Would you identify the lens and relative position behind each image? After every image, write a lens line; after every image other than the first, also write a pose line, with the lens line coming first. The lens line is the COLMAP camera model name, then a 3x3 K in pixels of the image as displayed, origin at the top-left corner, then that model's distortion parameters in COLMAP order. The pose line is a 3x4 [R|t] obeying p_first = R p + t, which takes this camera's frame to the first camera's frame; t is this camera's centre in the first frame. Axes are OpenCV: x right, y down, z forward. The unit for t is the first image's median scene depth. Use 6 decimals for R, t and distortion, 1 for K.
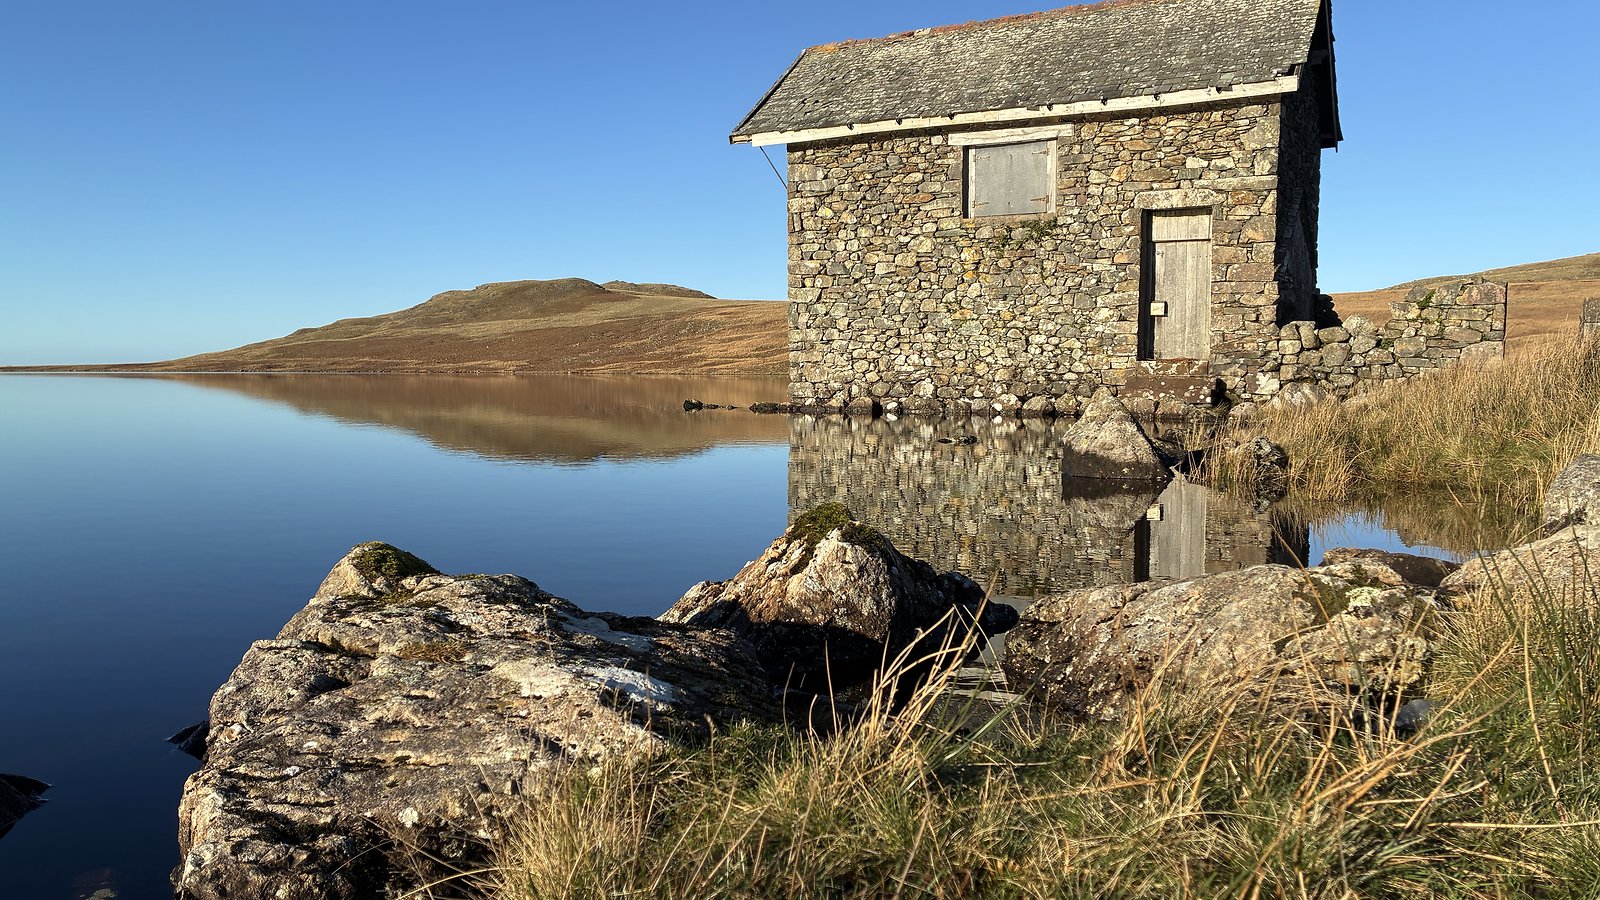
lens RADIAL K [[1213.6, 0, 800.0], [0, 1213.6, 450.0], [0, 0, 1]] dist [0.016449, 0.000748]
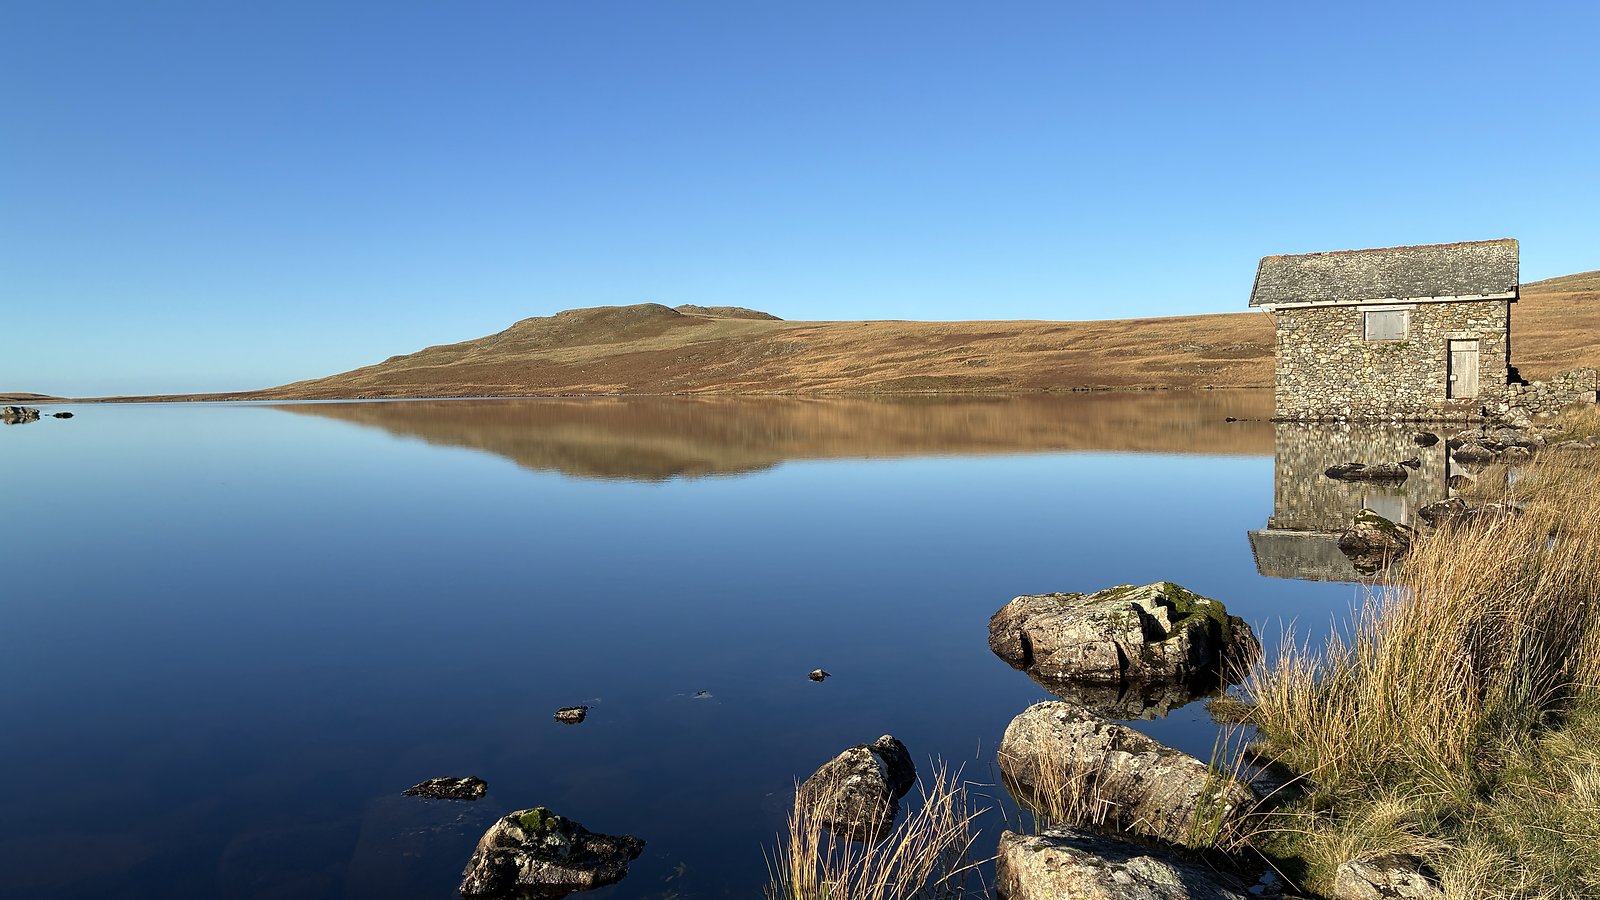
lens RADIAL K [[1206.0, 0, 798.5], [0, 1206.0, 448.9], [0, 0, 1]] dist [0.079919, -0.102185]
pose [[0.999230, -0.015644, -0.035980, -0.910084], [0.015129, 0.999780, -0.014536, 0.043652], [0.036200, 0.013980, 0.999247, -1.474663]]
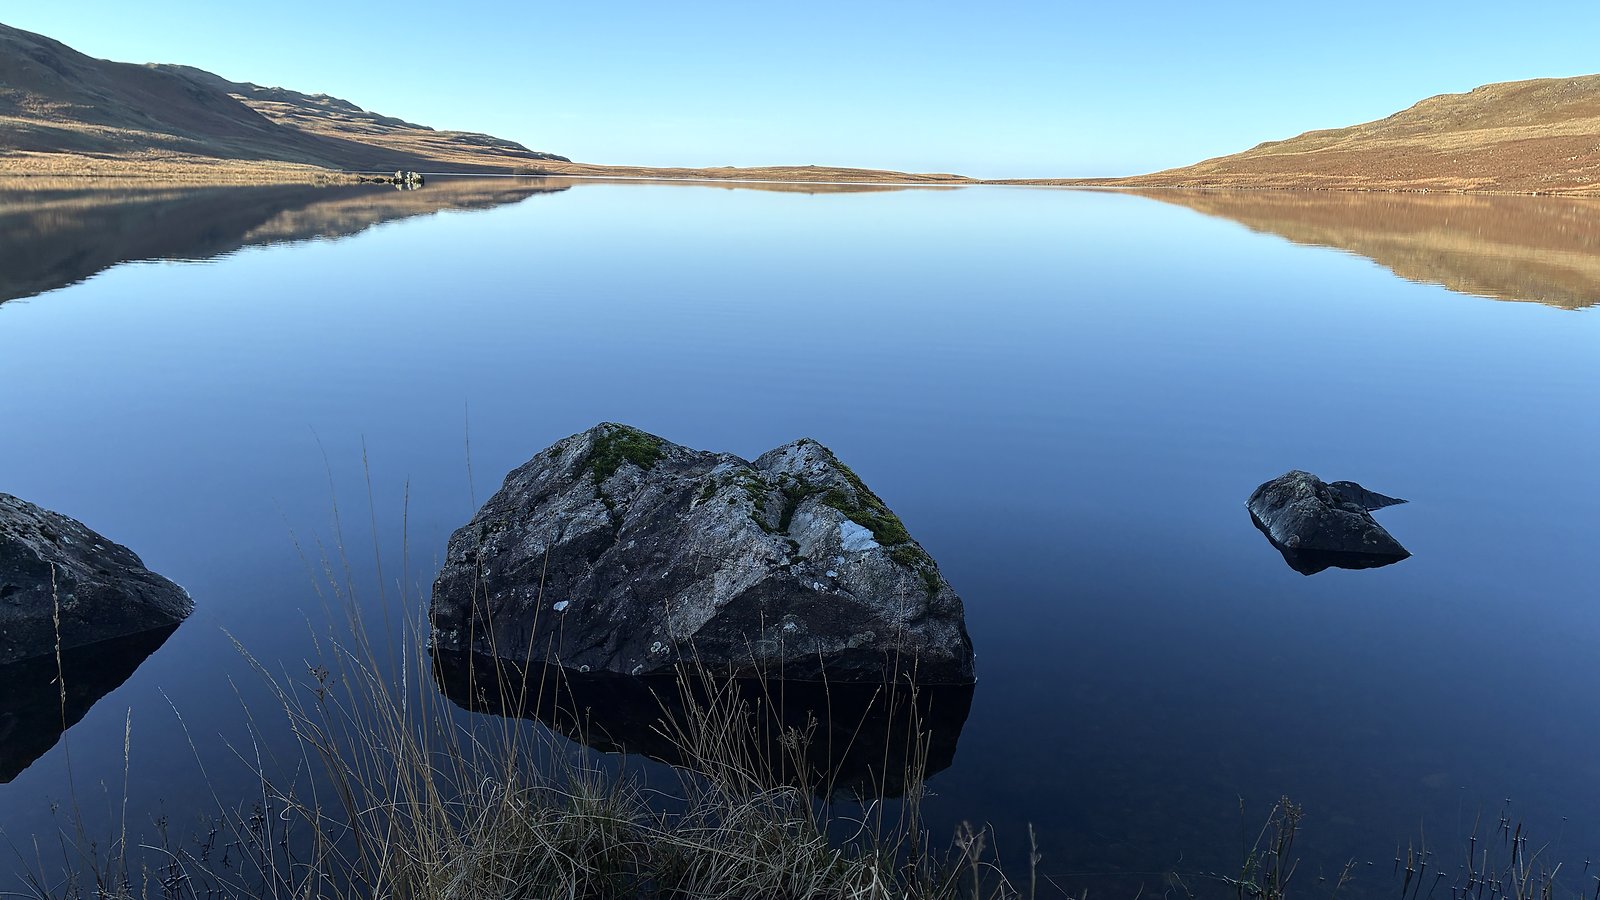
lens RADIAL K [[1206.8, 0, 805.0], [0, 1206.8, 447.5], [0, 0, 1]] dist [0.074610, -0.090872]
pose [[0.718137, 0.161182, -0.676978, 0.893852], [-0.061620, 0.983714, 0.168847, -0.108166], [0.693168, -0.079540, 0.716374, 1.434961]]
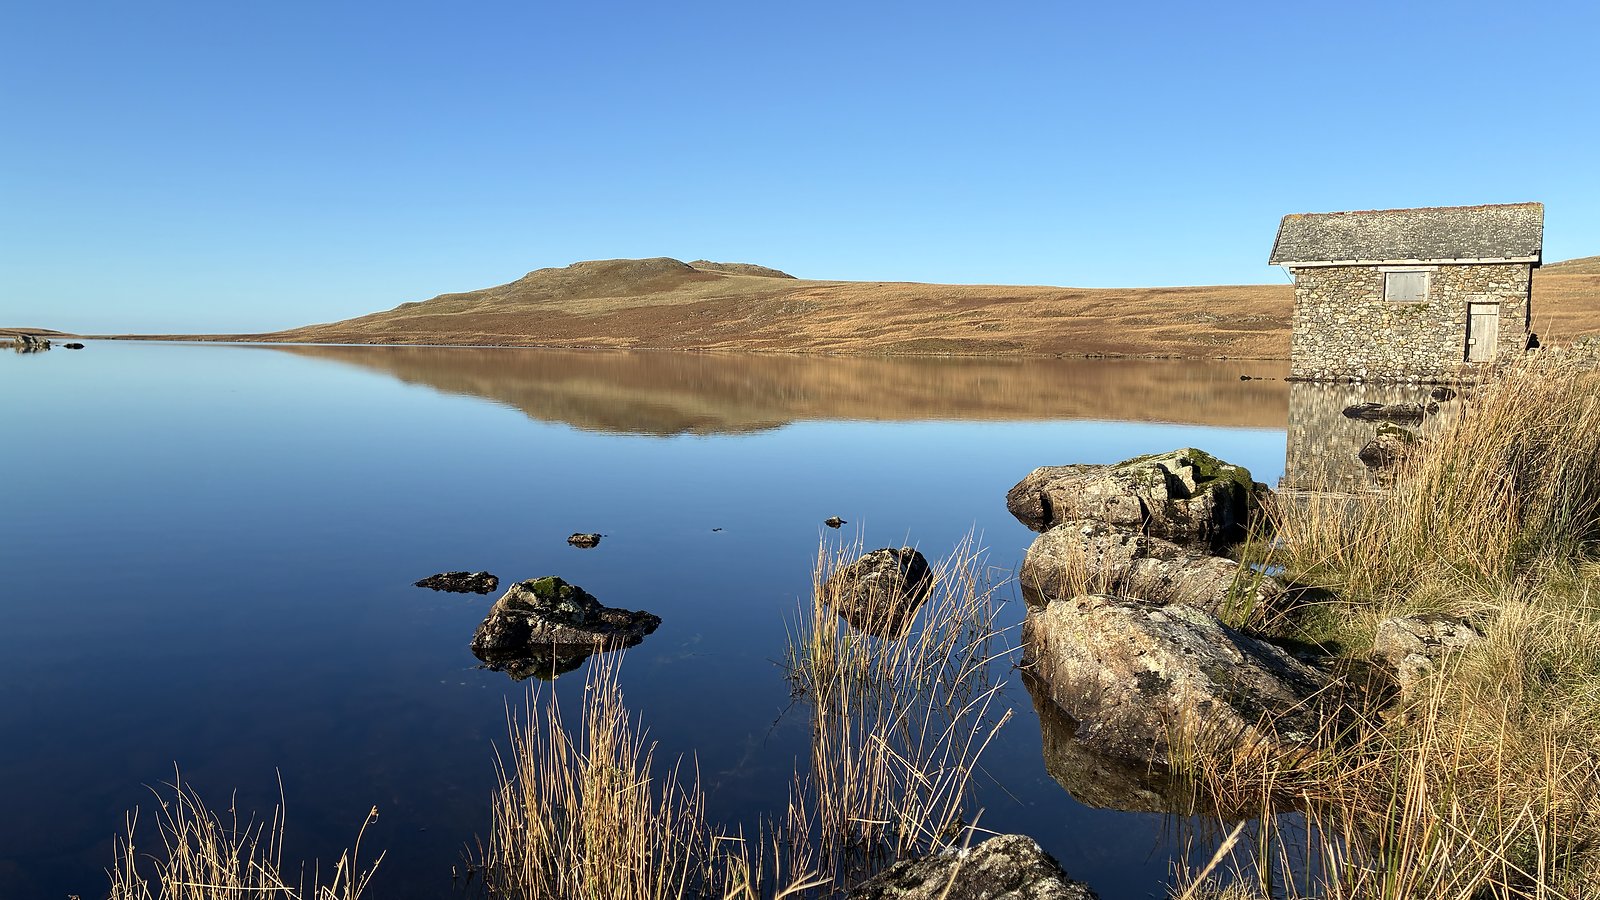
lens RADIAL K [[1206.8, 0, 805.0], [0, 1206.8, 447.5], [0, 0, 1]] dist [0.074610, -0.090872]
pose [[0.999129, 0.016501, -0.038327, -0.913436], [-0.015863, 0.999732, 0.016876, 0.075564], [0.038595, -0.016253, 0.999123, -1.467378]]
